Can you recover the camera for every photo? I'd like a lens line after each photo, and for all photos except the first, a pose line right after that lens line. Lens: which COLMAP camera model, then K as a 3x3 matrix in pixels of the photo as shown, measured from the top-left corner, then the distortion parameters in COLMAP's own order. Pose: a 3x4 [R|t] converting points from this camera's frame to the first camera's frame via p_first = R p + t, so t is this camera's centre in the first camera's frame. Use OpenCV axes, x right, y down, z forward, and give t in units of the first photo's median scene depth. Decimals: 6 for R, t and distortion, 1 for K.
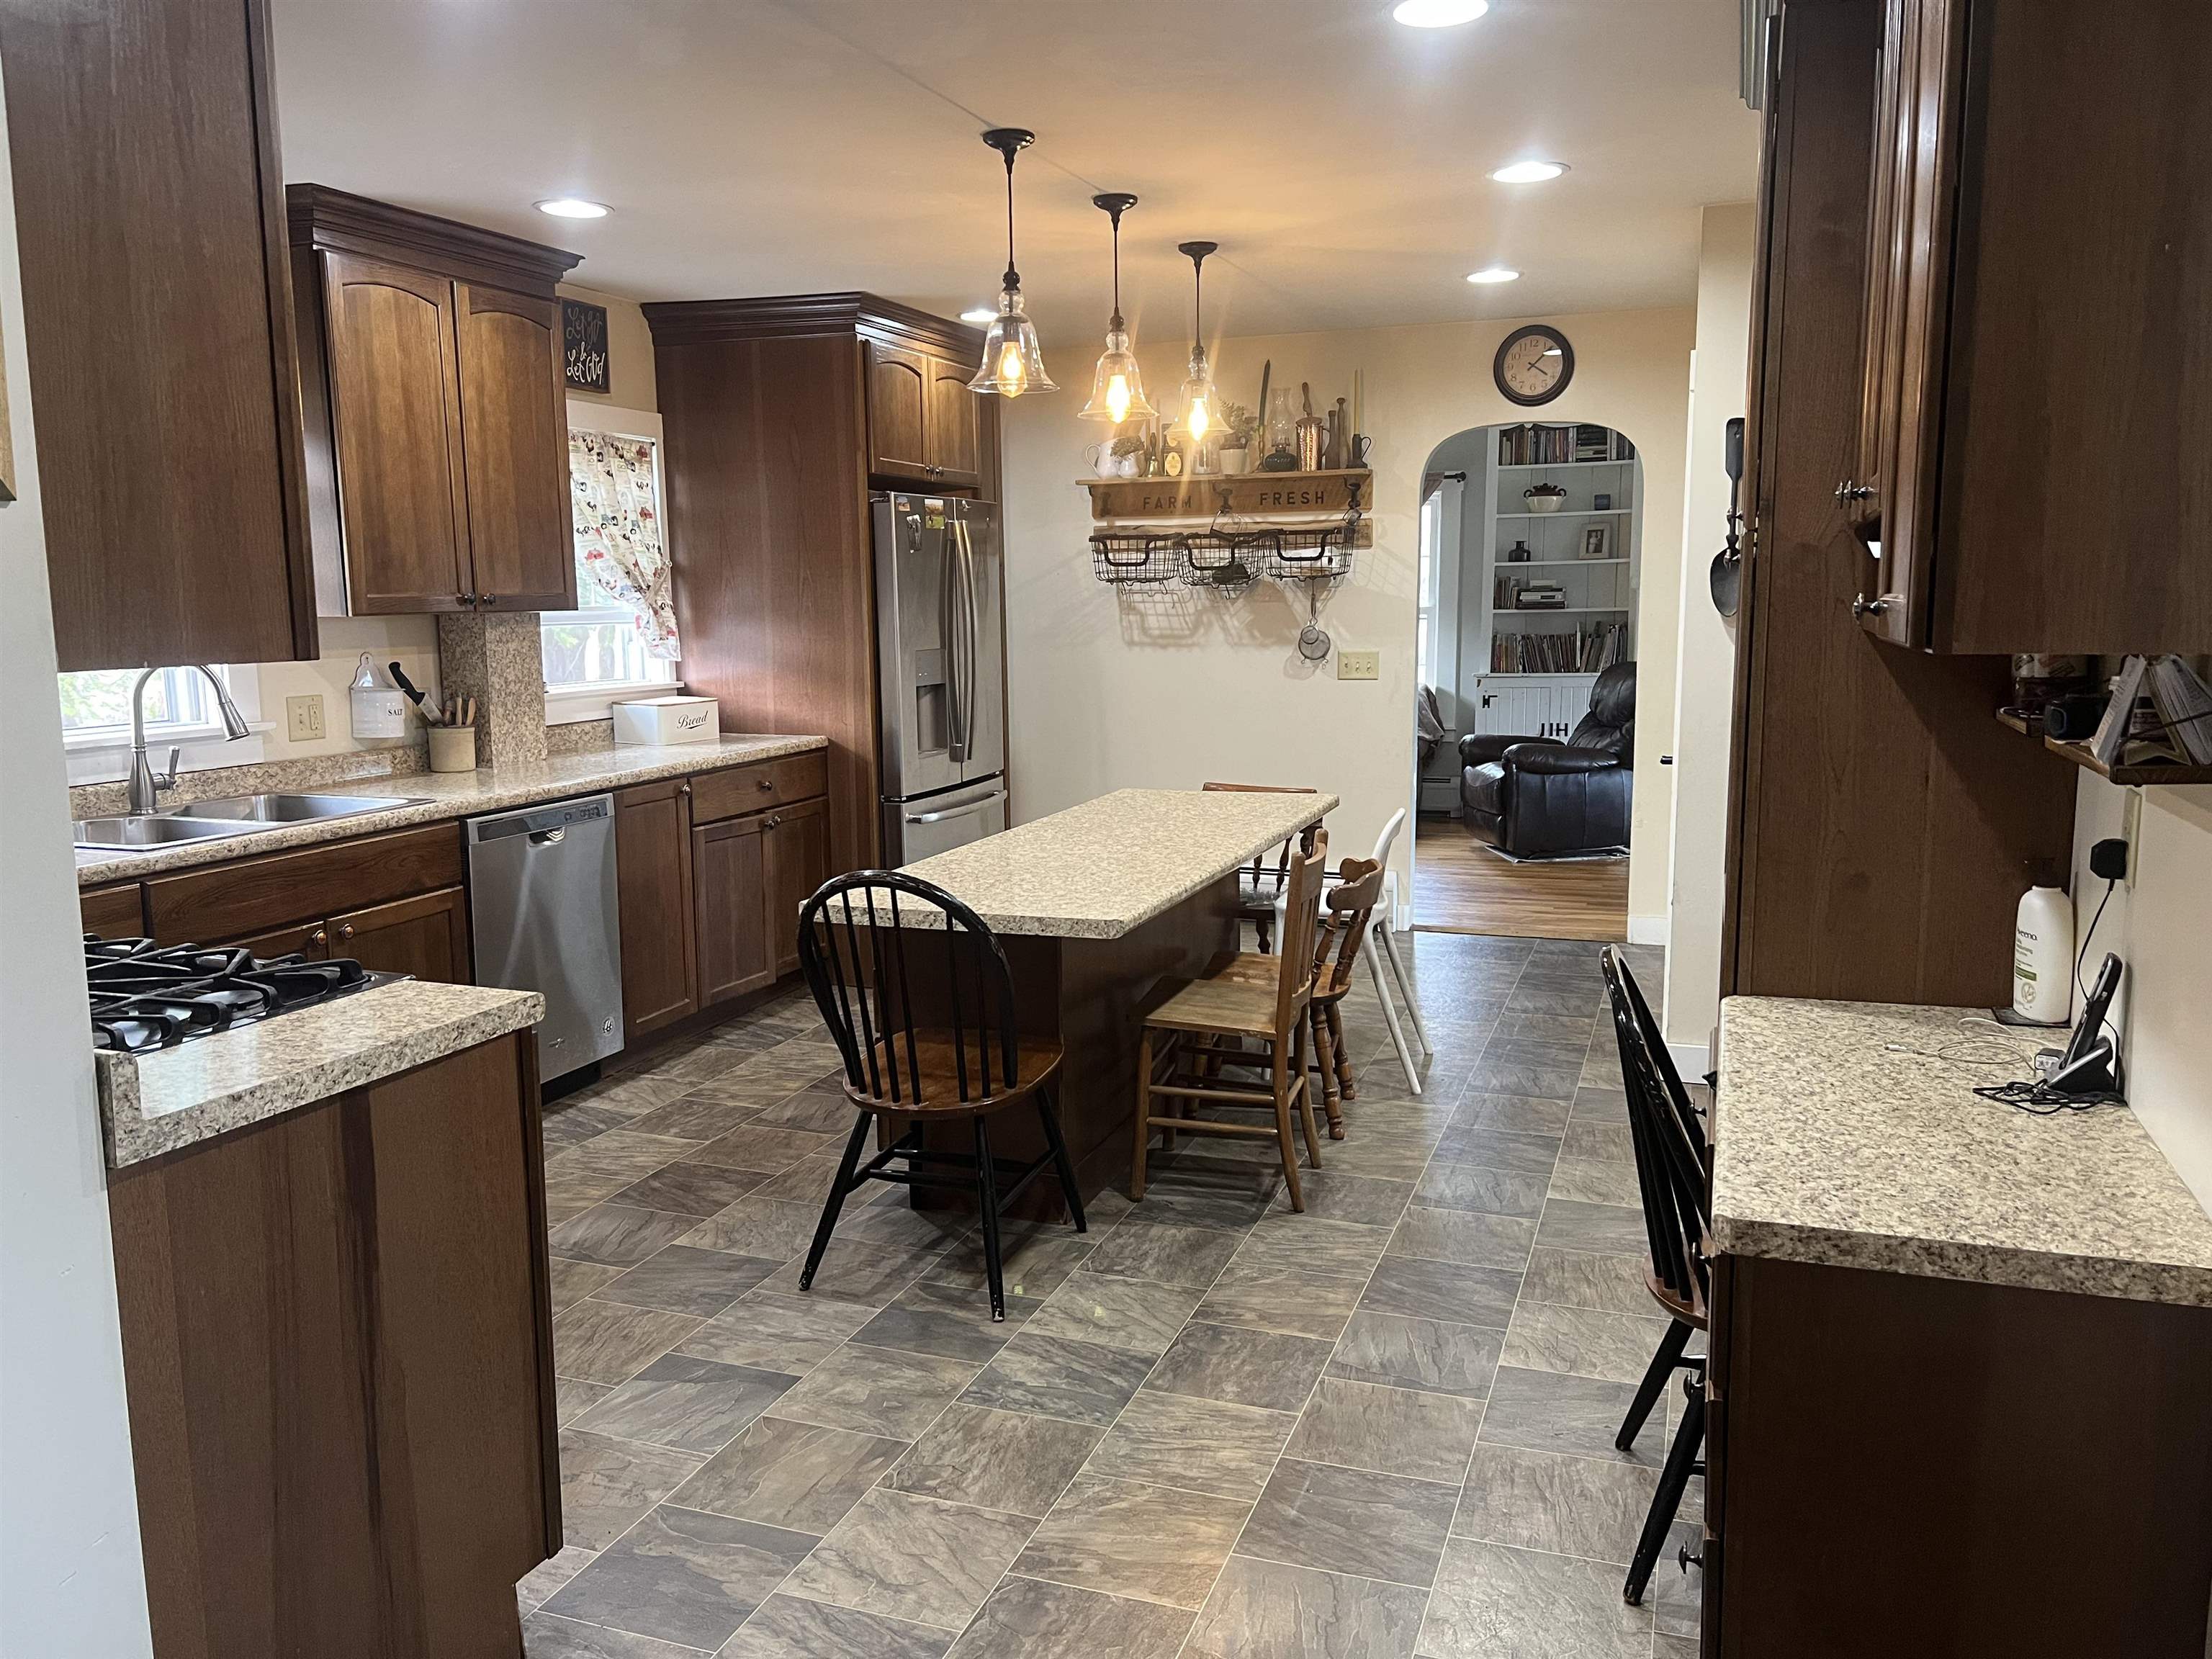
lens RADIAL K [[1685.8, 0, 1105.7], [0, 1685.8, 840.2], [0, 0, 1]] dist [0.046179, -0.042507]
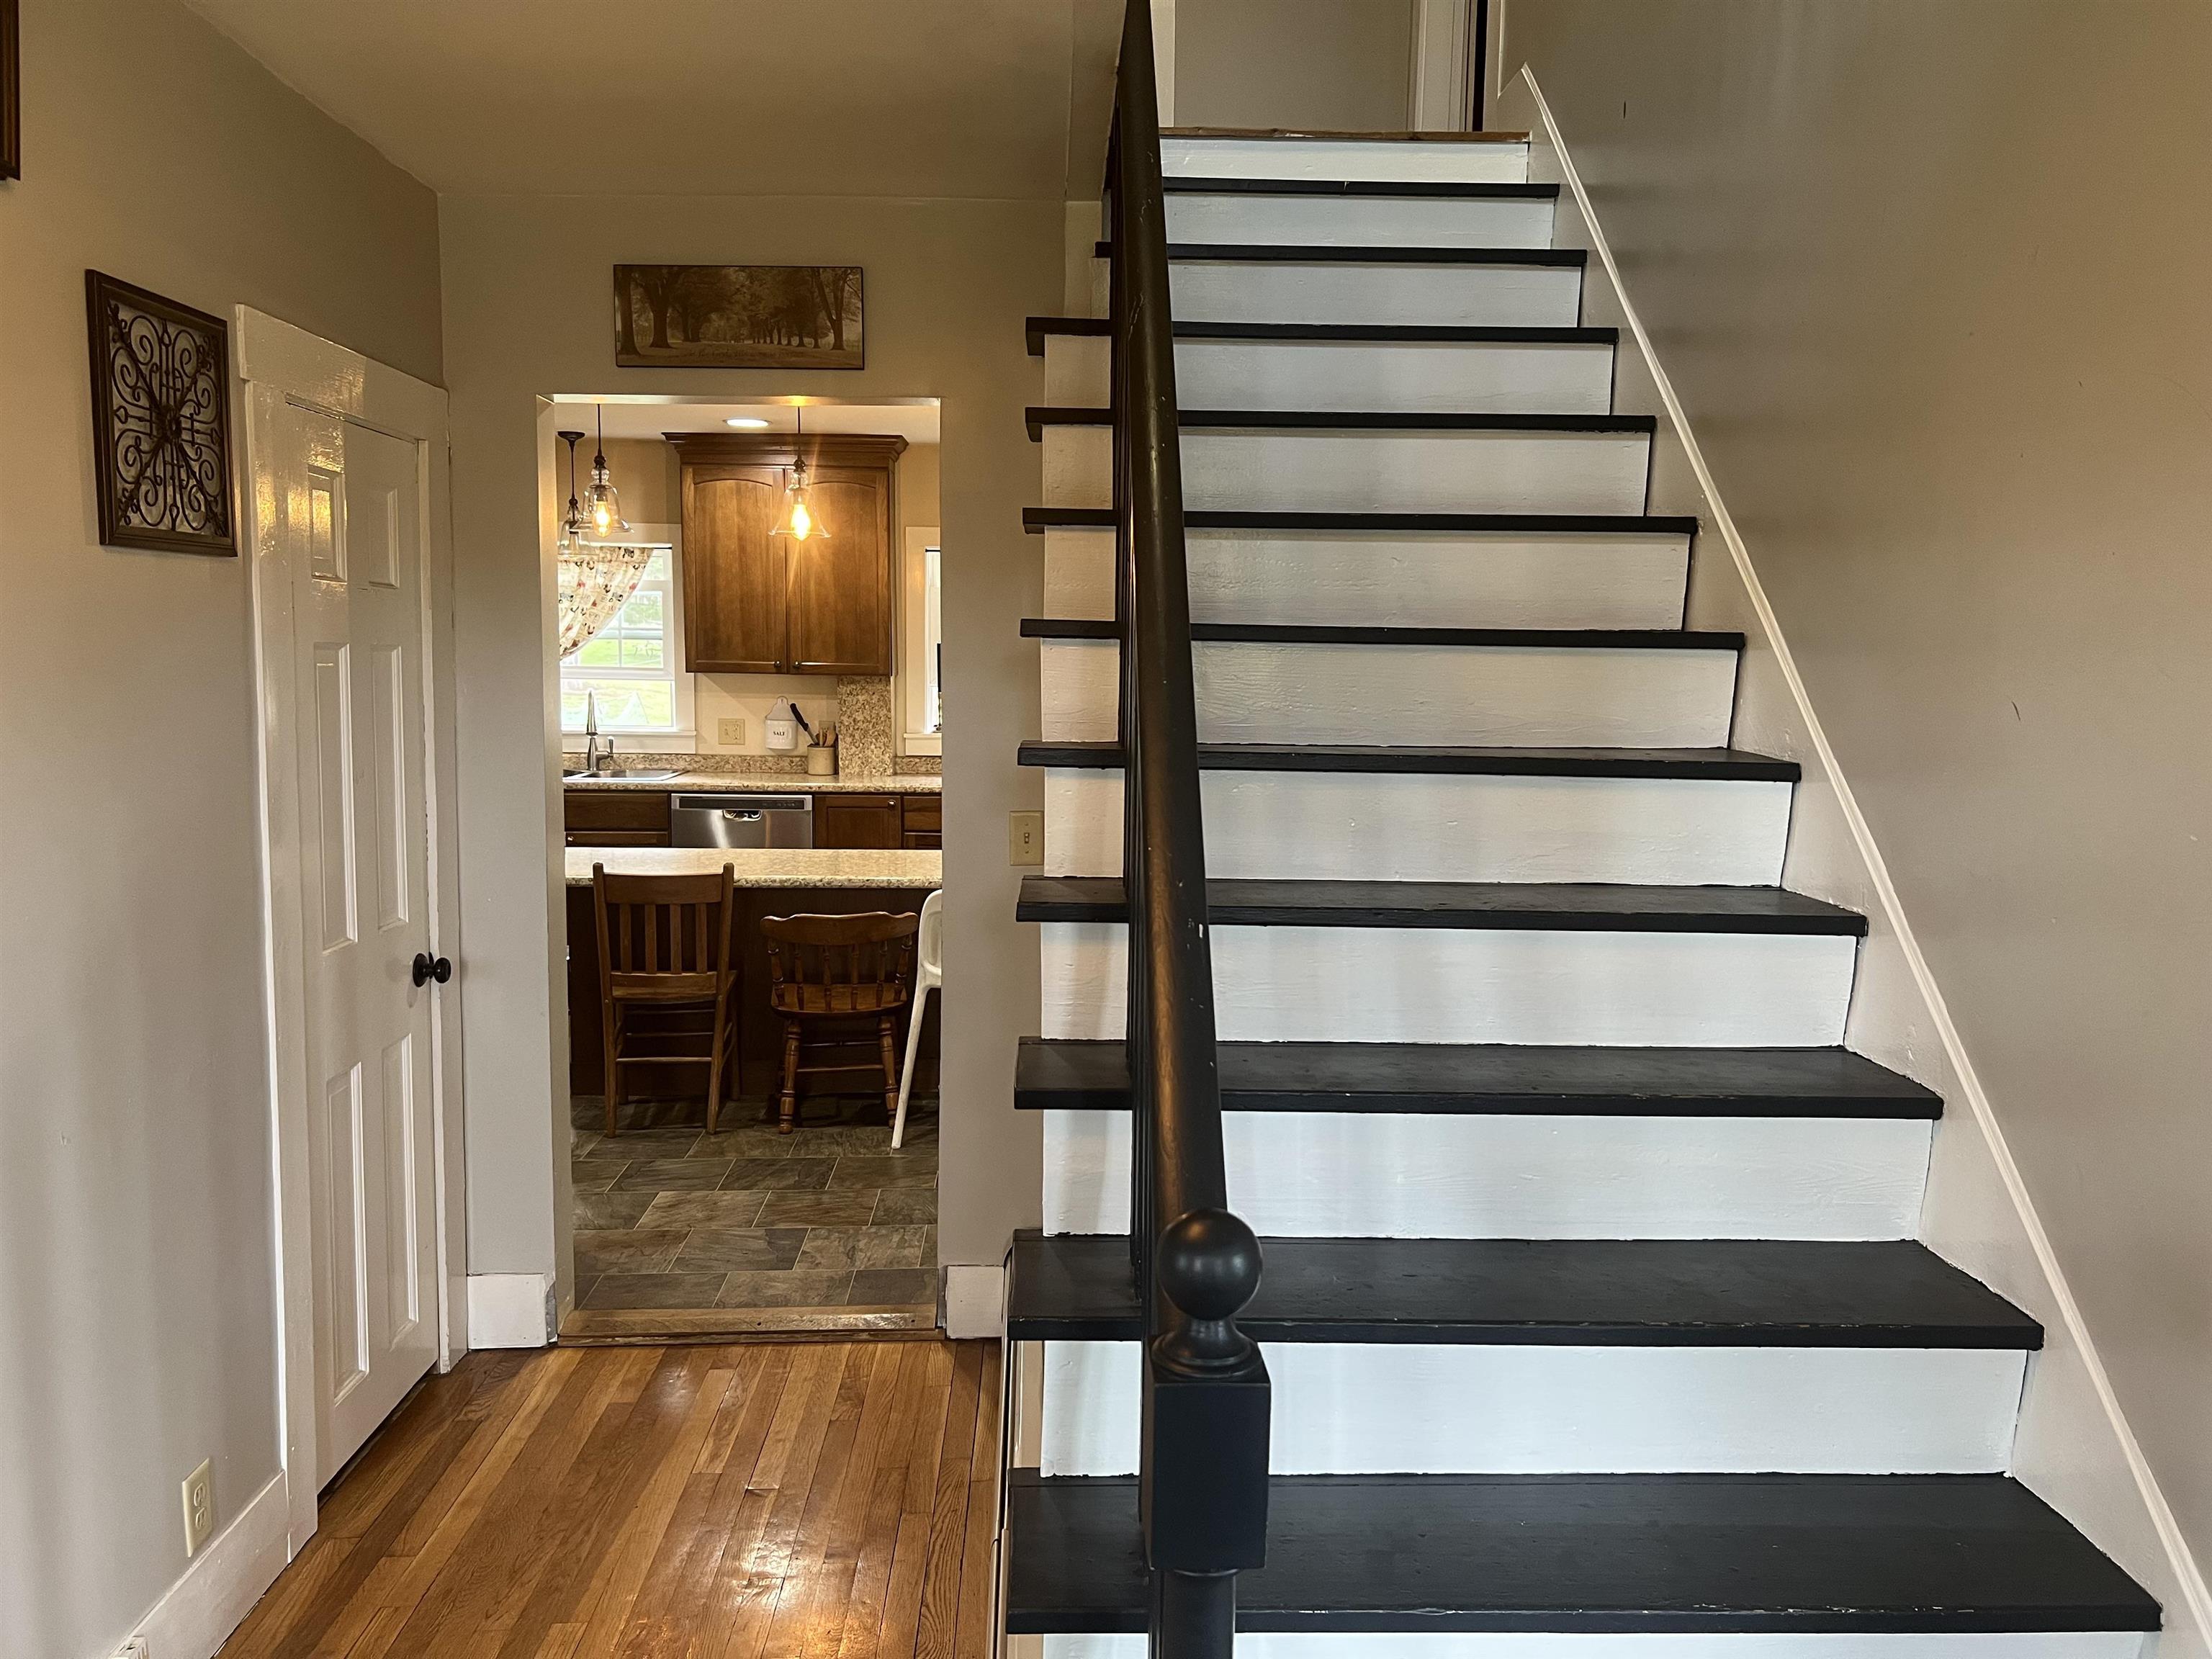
lens RADIAL K [[1685.8, 0, 1104.1], [0, 1685.8, 826.3], [0, 0, 1]] dist [0.046179, -0.042507]
pose [[0.376534, 0.110322, -0.919810, 1.284729], [-0.155348, 0.986344, 0.054709, -0.133994], [0.913285, 0.122291, 0.388530, 0.718957]]
